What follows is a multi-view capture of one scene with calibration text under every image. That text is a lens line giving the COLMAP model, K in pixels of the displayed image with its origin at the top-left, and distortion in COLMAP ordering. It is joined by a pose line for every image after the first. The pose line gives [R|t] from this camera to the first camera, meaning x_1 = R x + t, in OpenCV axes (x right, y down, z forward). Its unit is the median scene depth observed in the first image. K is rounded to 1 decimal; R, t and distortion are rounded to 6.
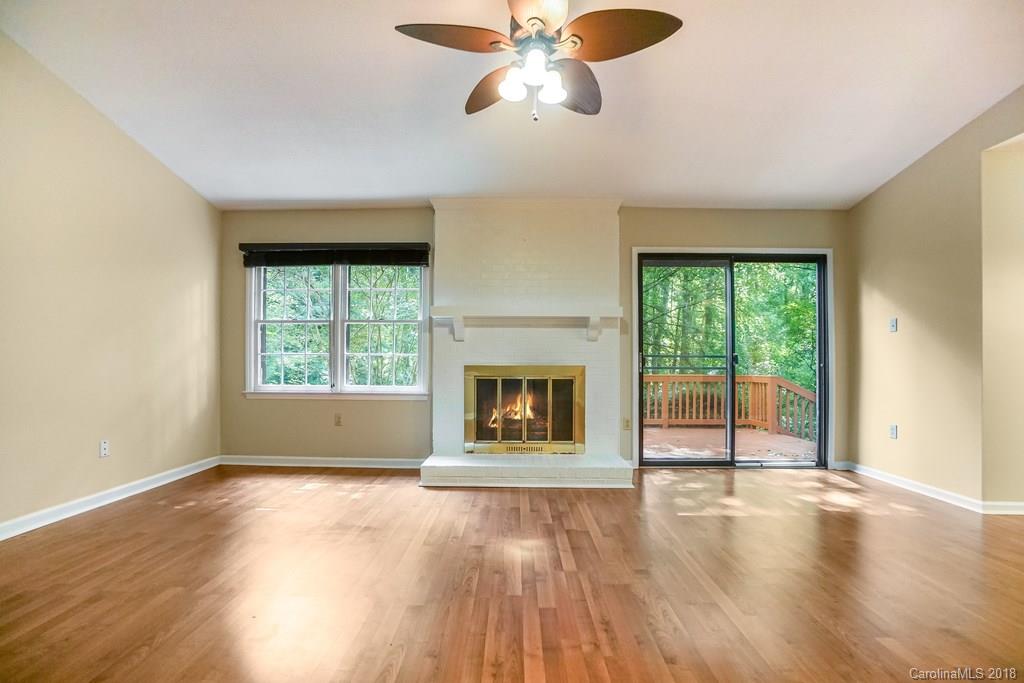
lens RADIAL K [[460.1, 0, 512.3], [0, 460.1, 358.4], [0, 0, 1]] dist [-0.035692, 0.000208]
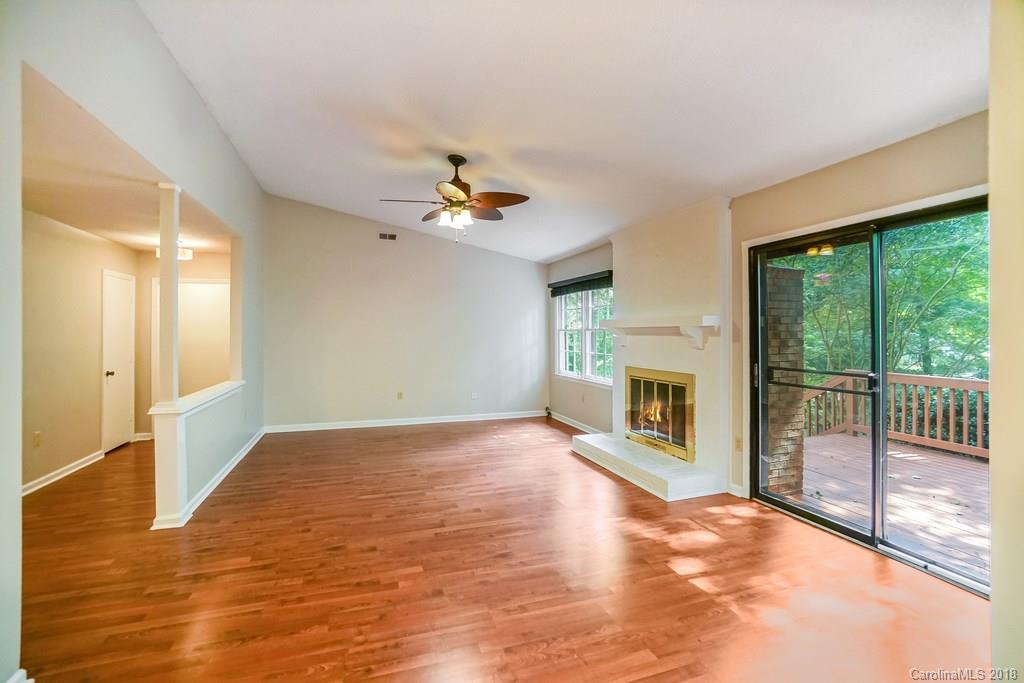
lens RADIAL K [[468.5, 0, 508.7], [0, 468.5, 330.2], [0, 0, 1]] dist [-0.001146, -0.000071]
pose [[0.325316, -0.007333, -0.945577, 0.980917], [0.013750, 0.999901, -0.003024, -0.081110], [0.945505, -0.012018, 0.325385, 0.298353]]
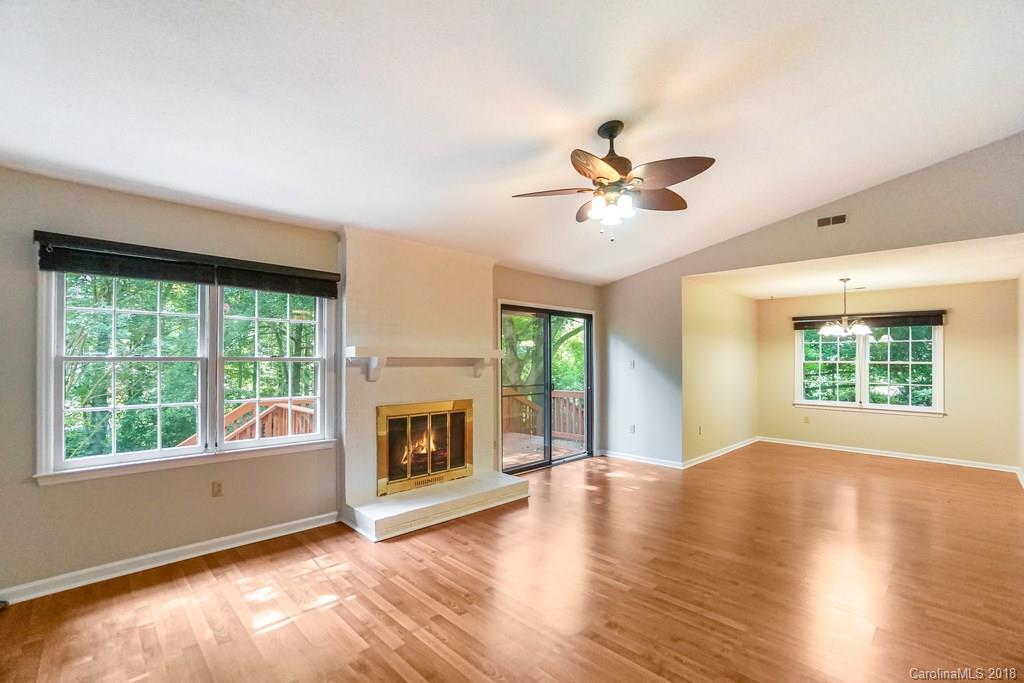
lens RADIAL K [[453.5, 0, 507.9], [0, 453.5, 355.8], [0, 0, 1]] dist [-0.000854, 0.000057]
pose [[0.705968, 0.003151, 0.708236, -0.589388], [-0.007803, 0.999964, 0.003329, -0.096796], [-0.708200, -0.007877, 0.705968, 0.130164]]
